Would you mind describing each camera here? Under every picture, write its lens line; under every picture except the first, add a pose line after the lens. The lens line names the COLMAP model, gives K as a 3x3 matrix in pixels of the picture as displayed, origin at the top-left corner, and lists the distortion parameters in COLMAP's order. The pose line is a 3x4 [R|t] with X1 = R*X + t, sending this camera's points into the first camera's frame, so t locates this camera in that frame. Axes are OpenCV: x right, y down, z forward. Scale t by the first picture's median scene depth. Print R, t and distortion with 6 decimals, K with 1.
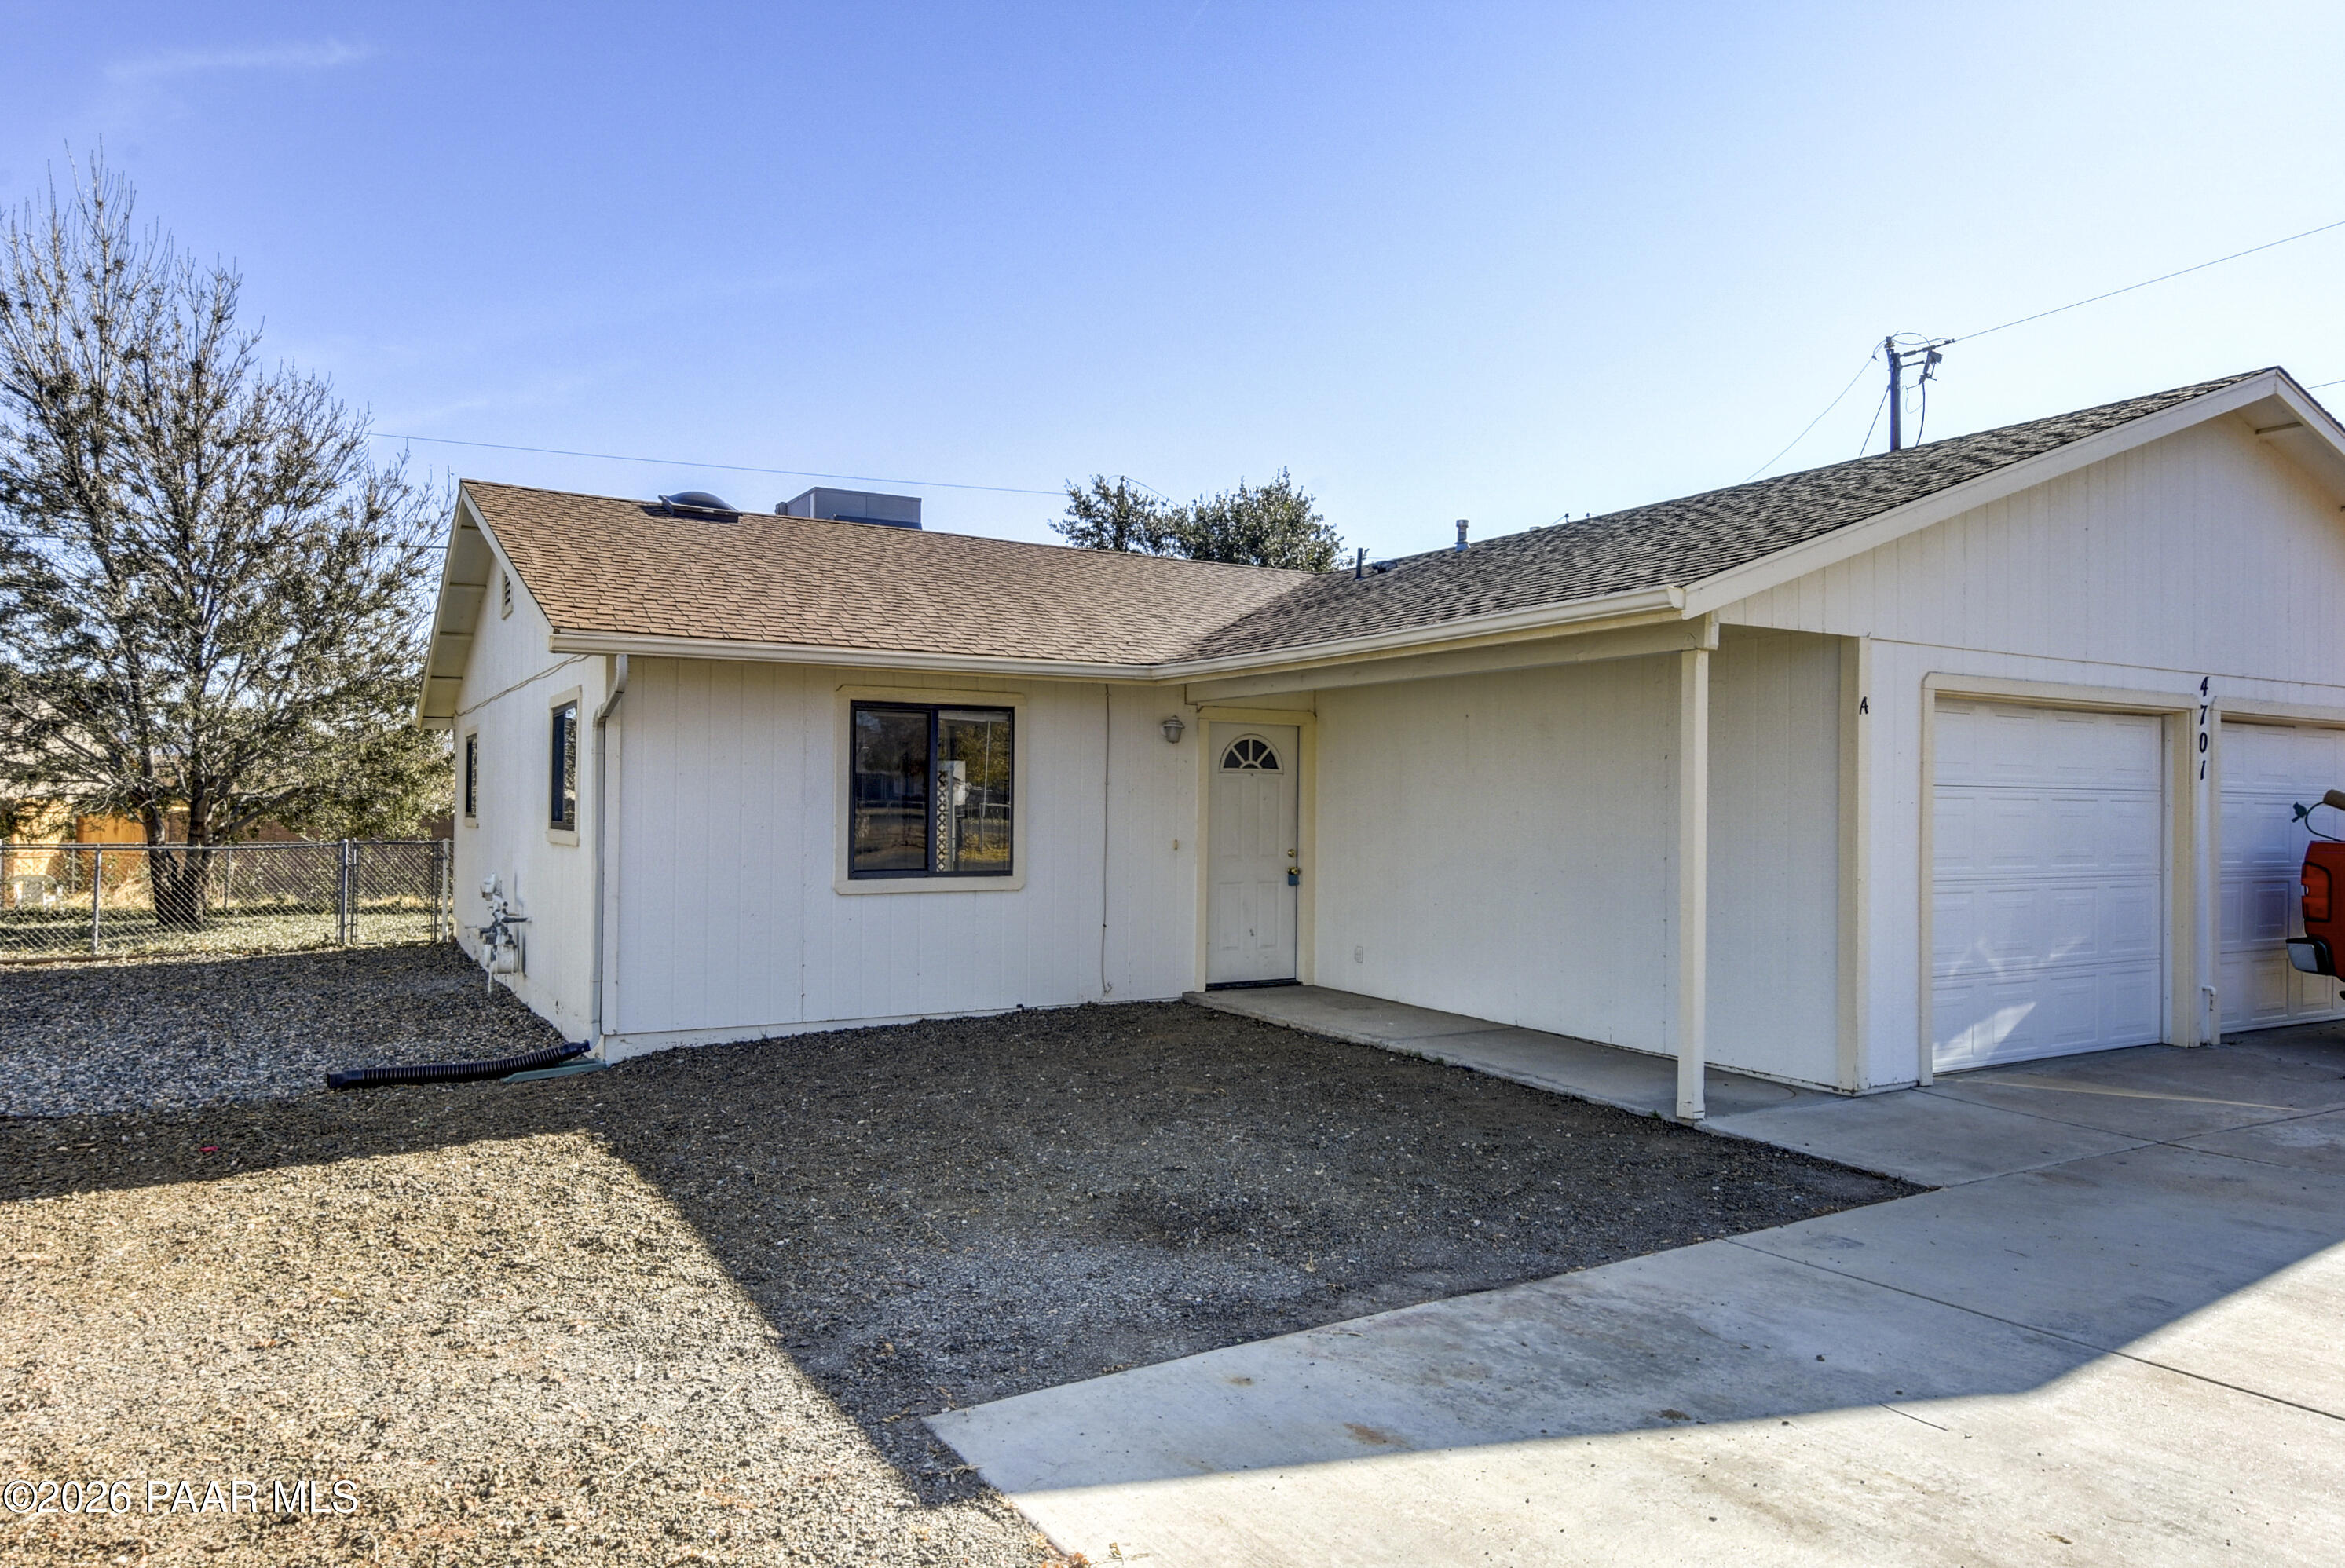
lens RADIAL K [[1497.0, 0, 1172.5], [0, 1497.0, 784.0], [0, 0, 1]] dist [0.012075, 0.003252]
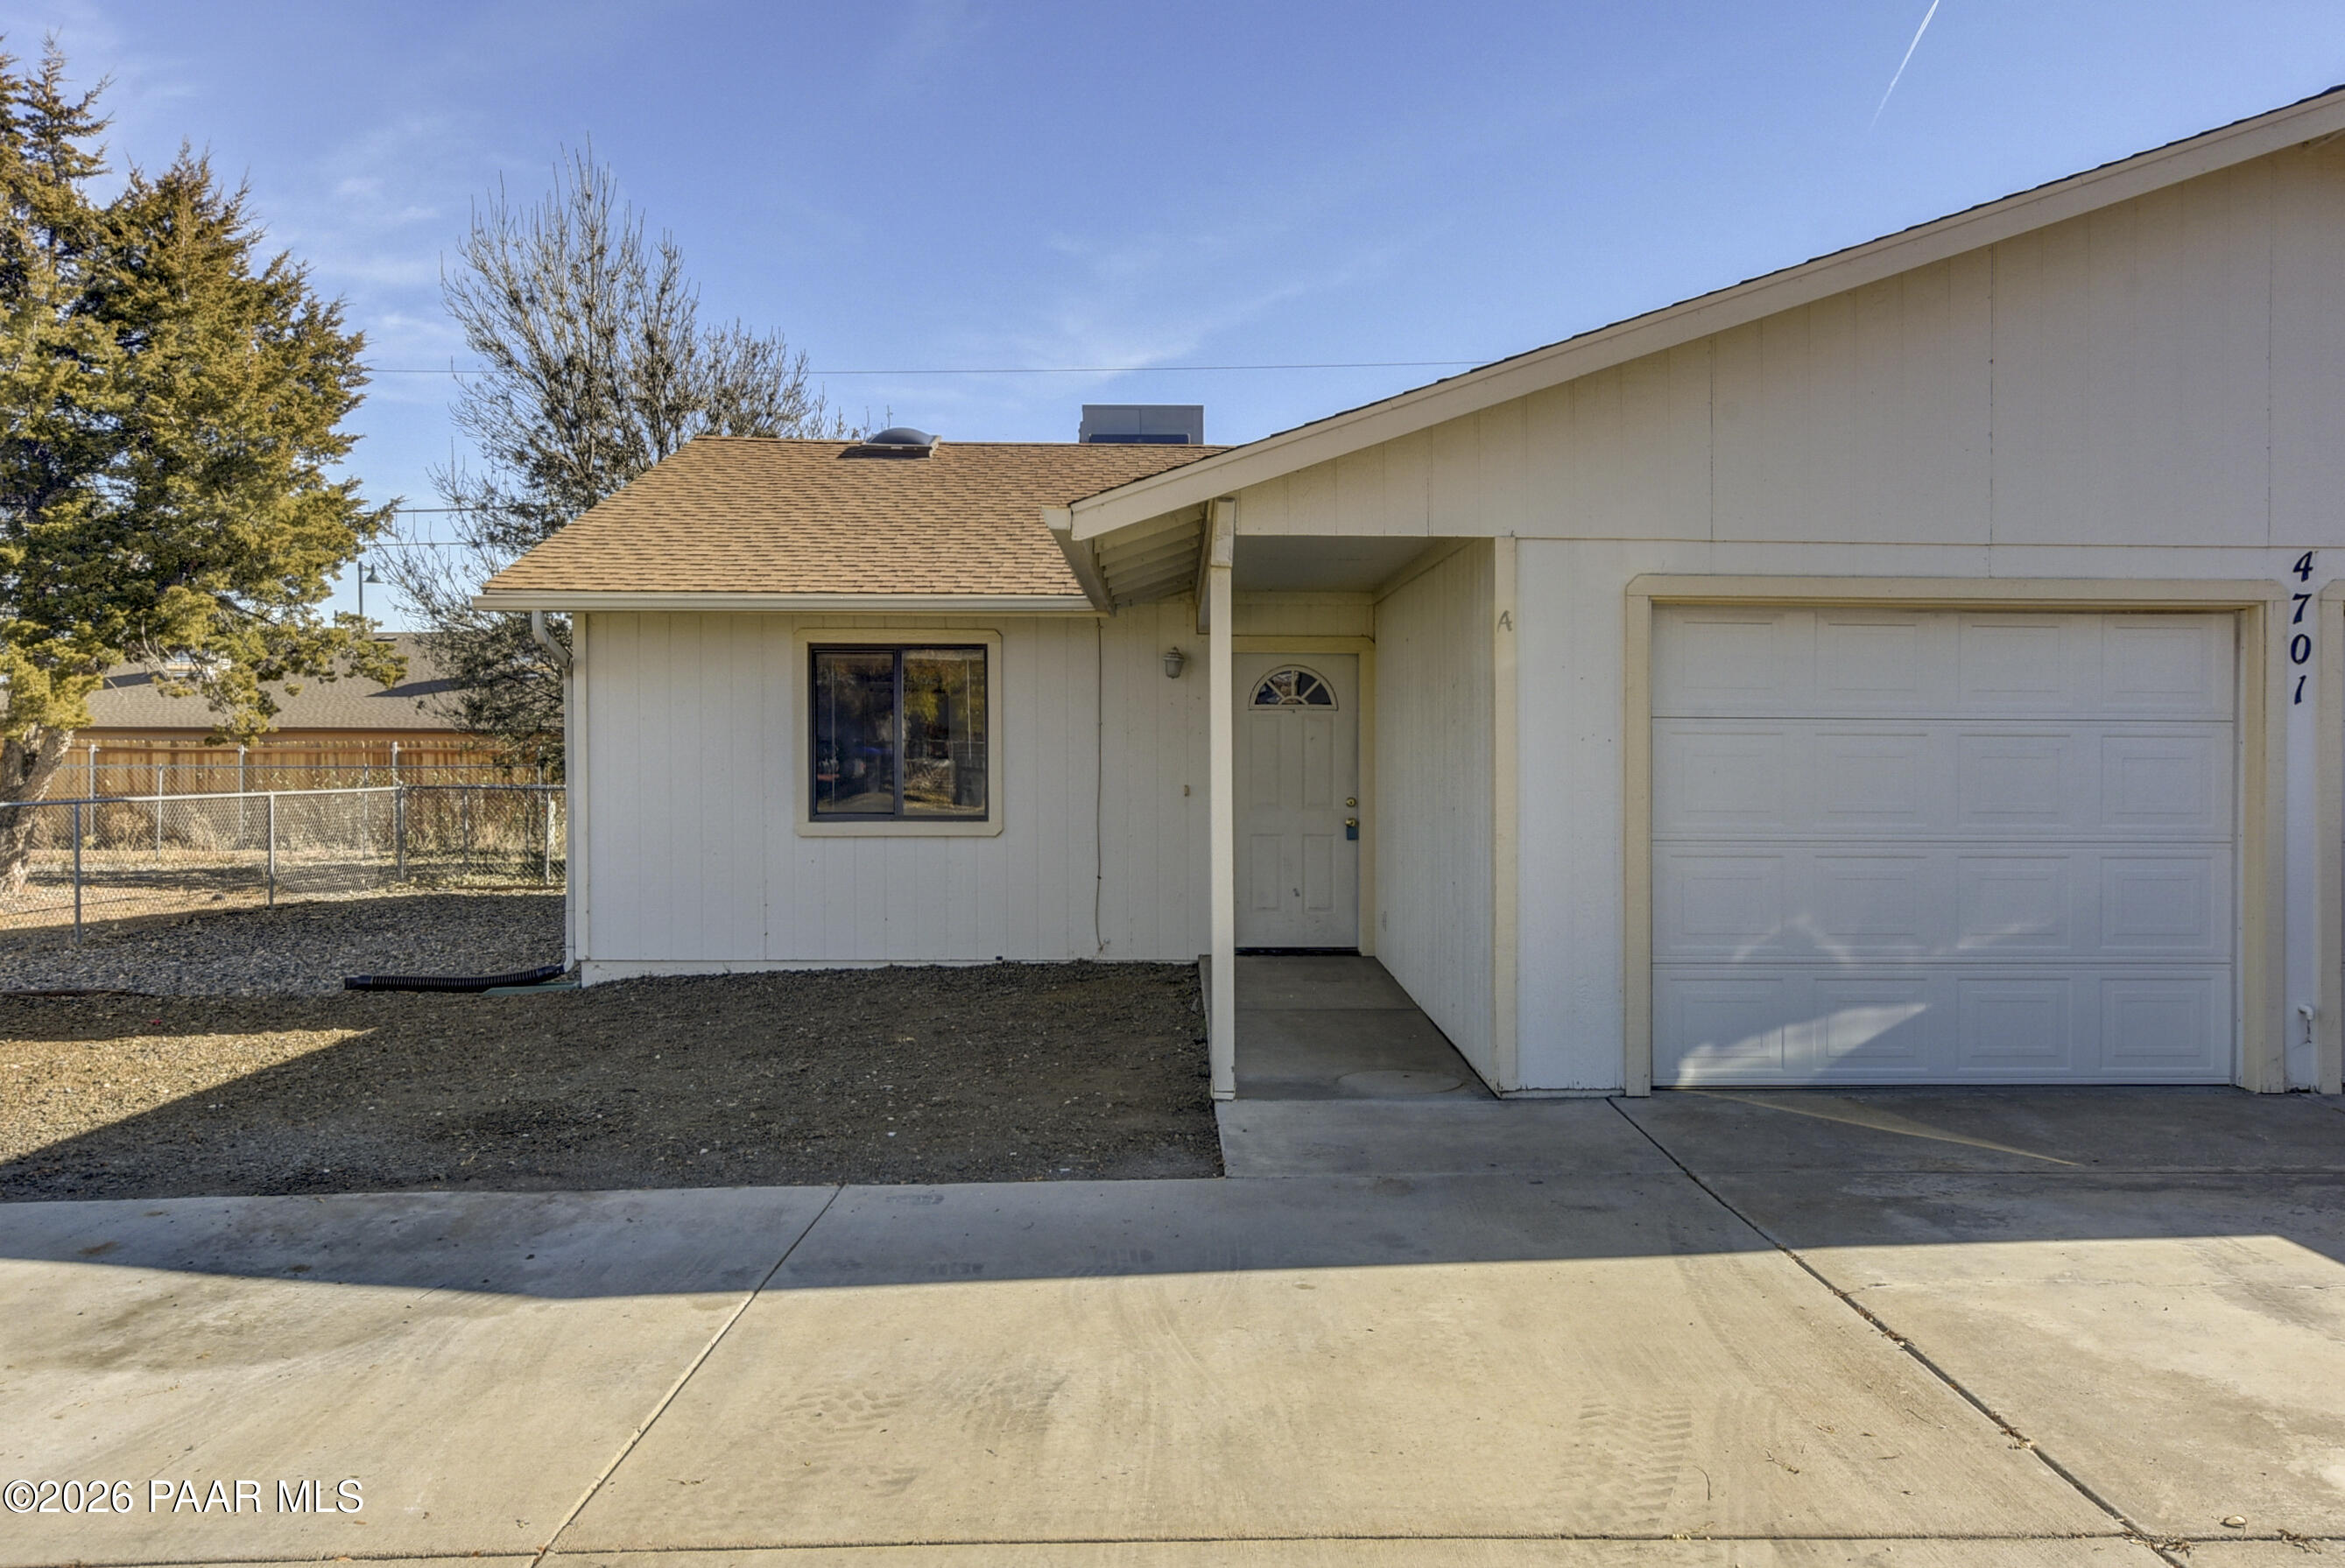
lens RADIAL K [[1837.1, 0, 1172.5], [0, 1837.1, 784.0], [0, 0, 1]] dist [0.015223, -0.000485]
pose [[0.885080, 0.005403, -0.465407, 0.576100], [0.010586, 0.999440, 0.031734, 0.001355], [0.465318, -0.033014, 0.884528, 0.020144]]
